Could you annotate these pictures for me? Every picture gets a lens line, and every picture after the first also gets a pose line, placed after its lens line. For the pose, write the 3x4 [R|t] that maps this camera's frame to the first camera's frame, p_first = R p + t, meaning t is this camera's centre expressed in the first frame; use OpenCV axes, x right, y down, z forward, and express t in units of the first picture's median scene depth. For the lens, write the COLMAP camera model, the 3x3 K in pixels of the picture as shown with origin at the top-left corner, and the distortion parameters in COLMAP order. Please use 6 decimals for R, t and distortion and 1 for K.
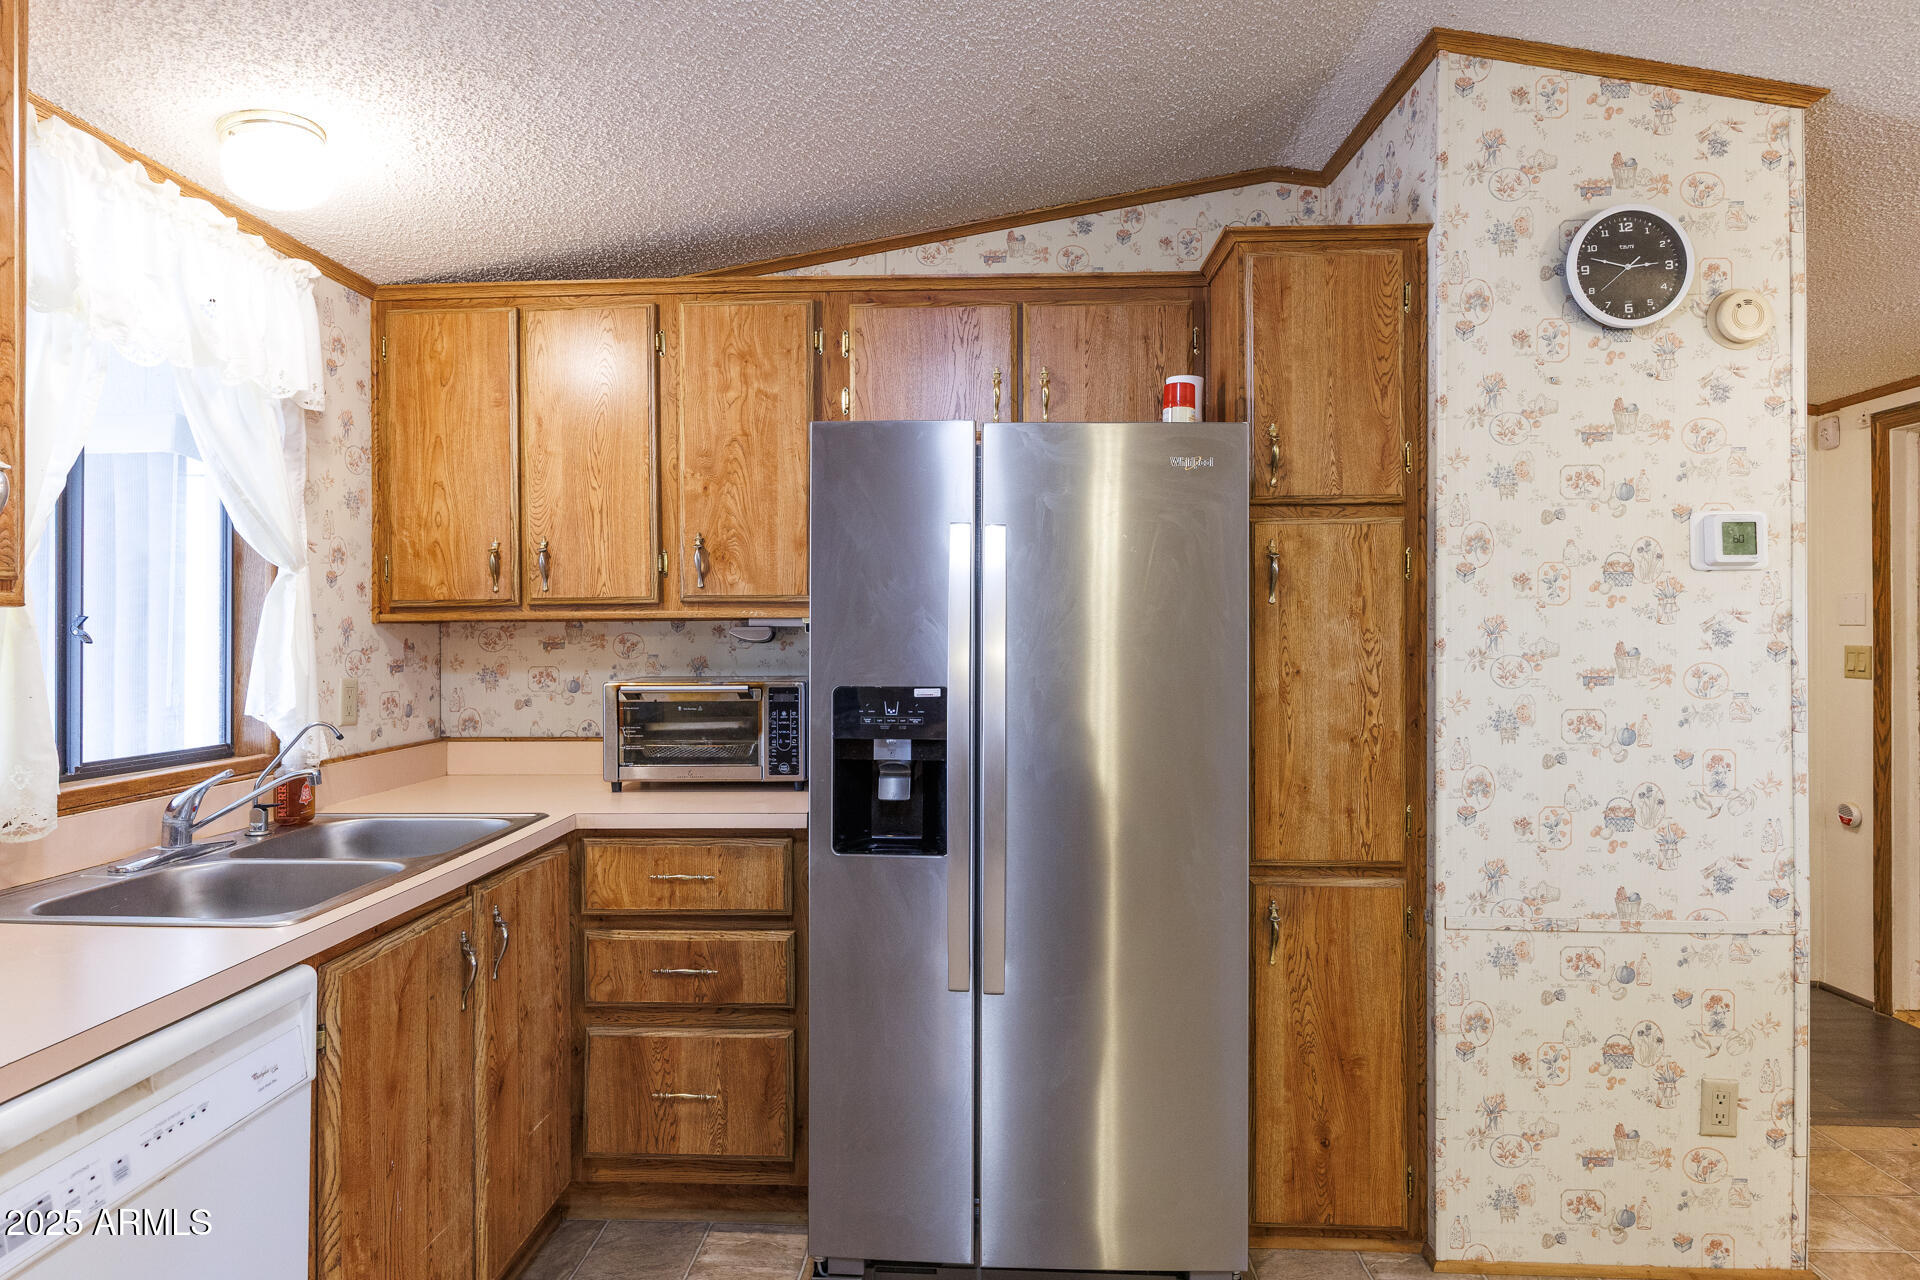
lens RADIAL K [[1059.3, 0, 960.1], [0, 1059.3, 629.0], [0, 0, 1]] dist [-0.005162, 0.001305]
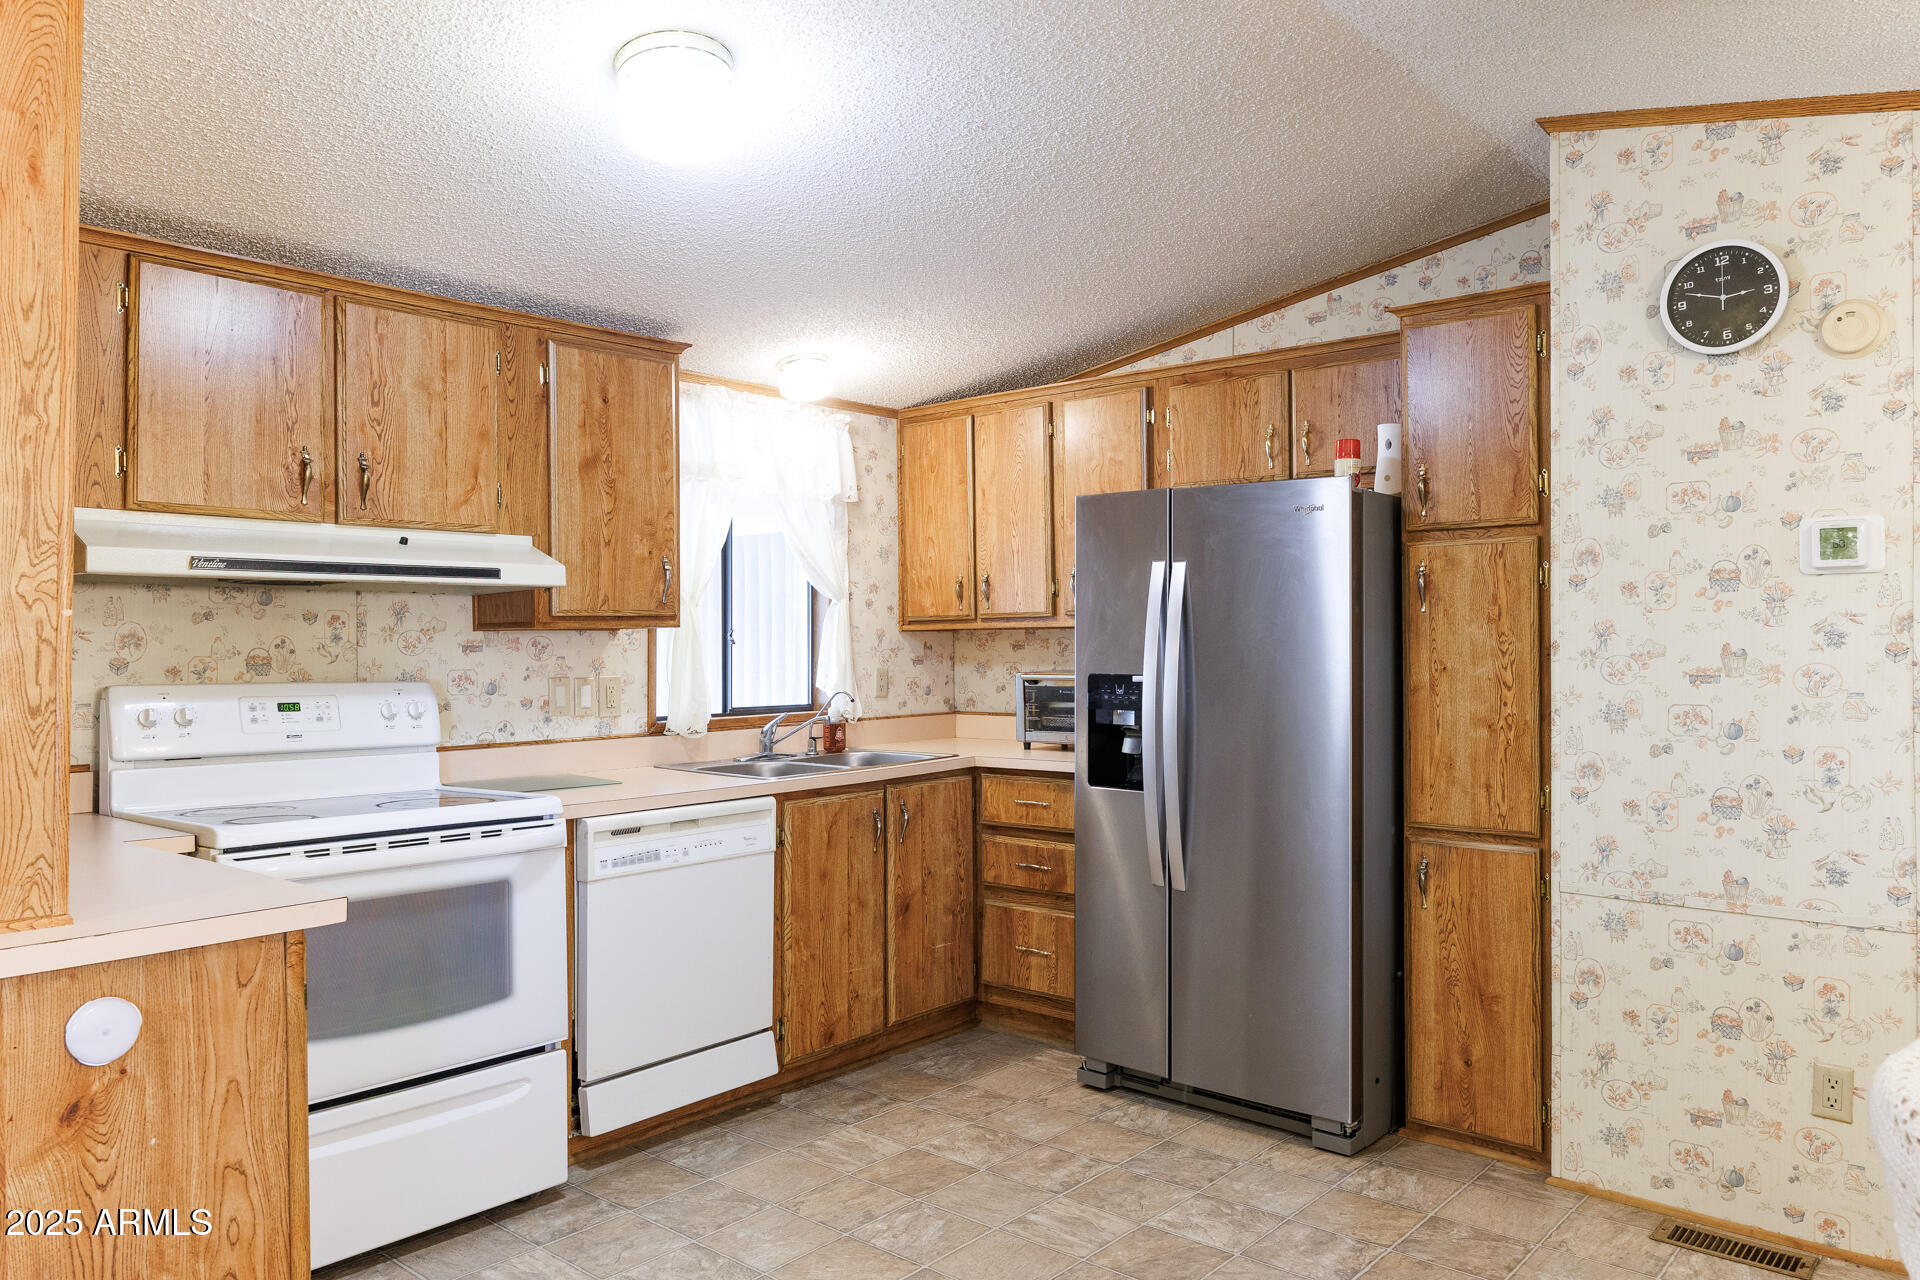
lens RADIAL K [[1331.1, 0, 959.3], [0, 1331.1, 625.3], [0, 0, 1]] dist [-0.007241, 0.002369]
pose [[0.786565, -0.009011, -0.617441, 0.838966], [0.006806, 0.999959, -0.005923, -0.003472], [0.617469, 0.000456, 0.786595, -0.545842]]
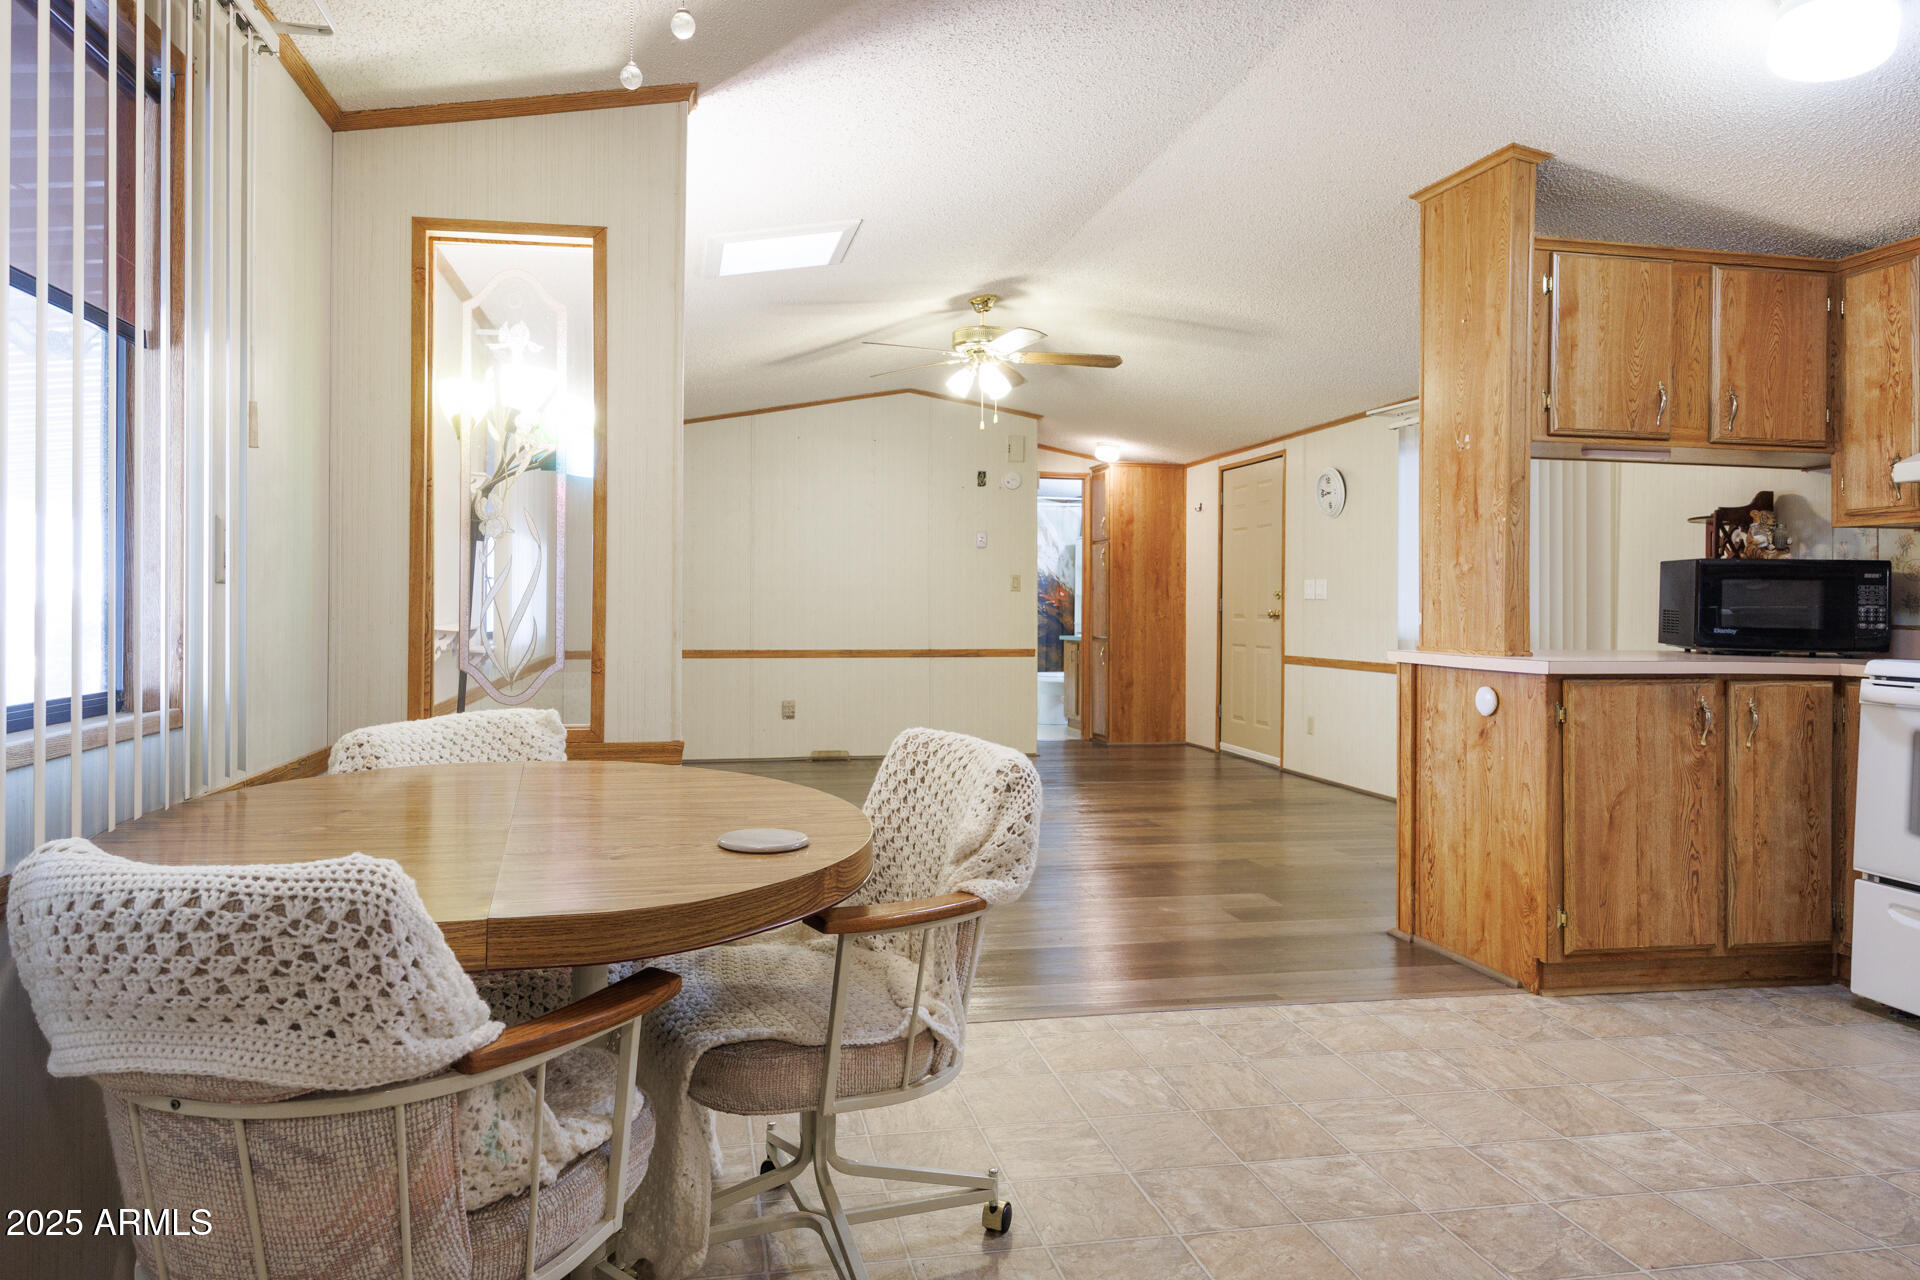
lens RADIAL K [[1194.3, 0, 891.8], [0, 1194.3, 606.2], [0, 0, 1]] dist [-0.000093, -0.001244]
pose [[-0.977503, -0.003646, -0.210891, 1.080603], [-0.002795, 0.999987, -0.004332, 0.106686], [0.210904, -0.003645, -0.977500, 1.141885]]
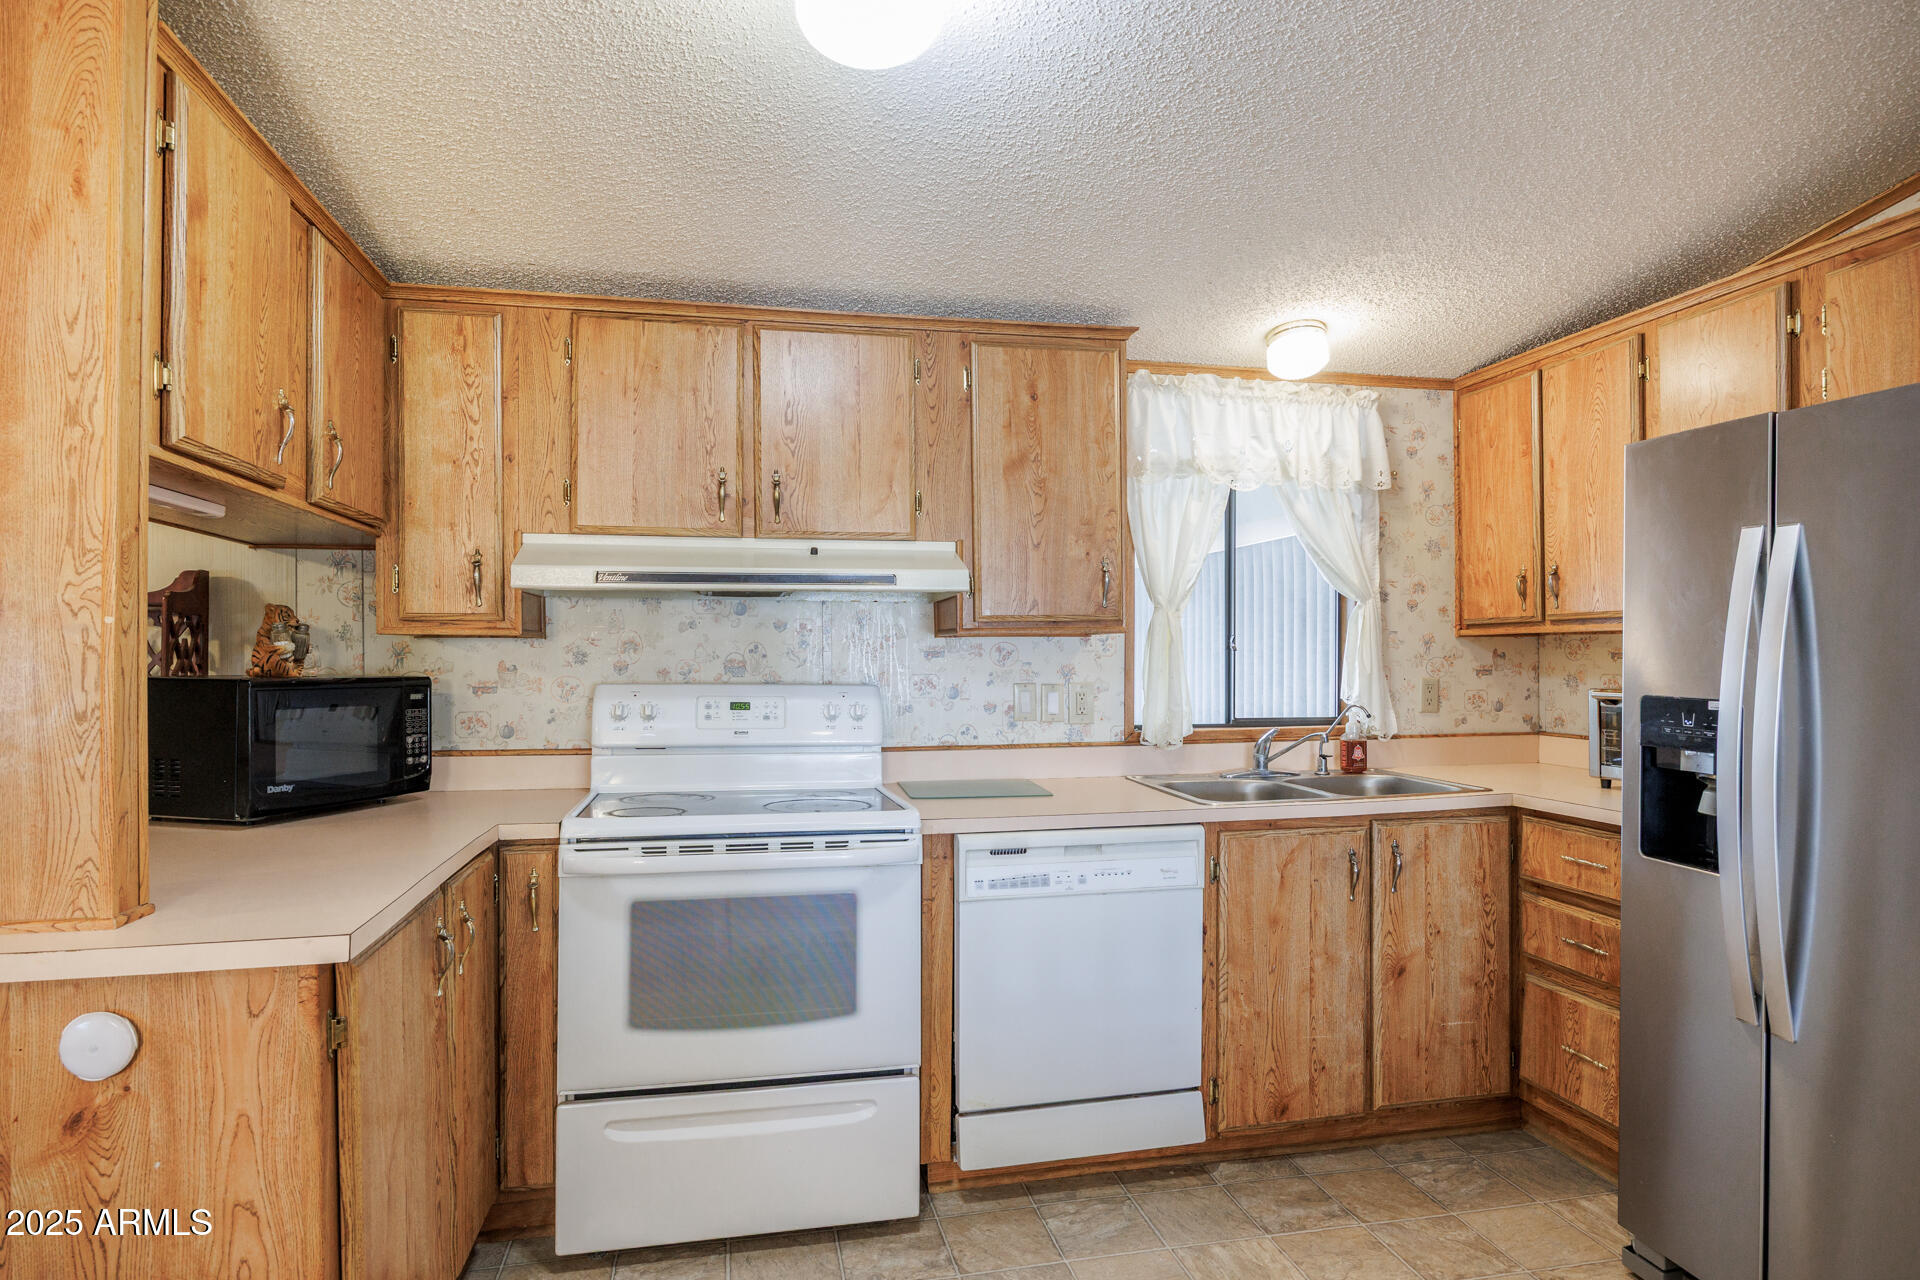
lens RADIAL K [[1059.3, 0, 951.0], [0, 1059.3, 649.7], [0, 0, 1]] dist [-0.005162, 0.001305]
pose [[0.253504, 0.002901, -0.967330, 0.673902], [0.007245, 0.999962, 0.004897, -0.000830], [0.967307, -0.008250, 0.253473, 0.072431]]
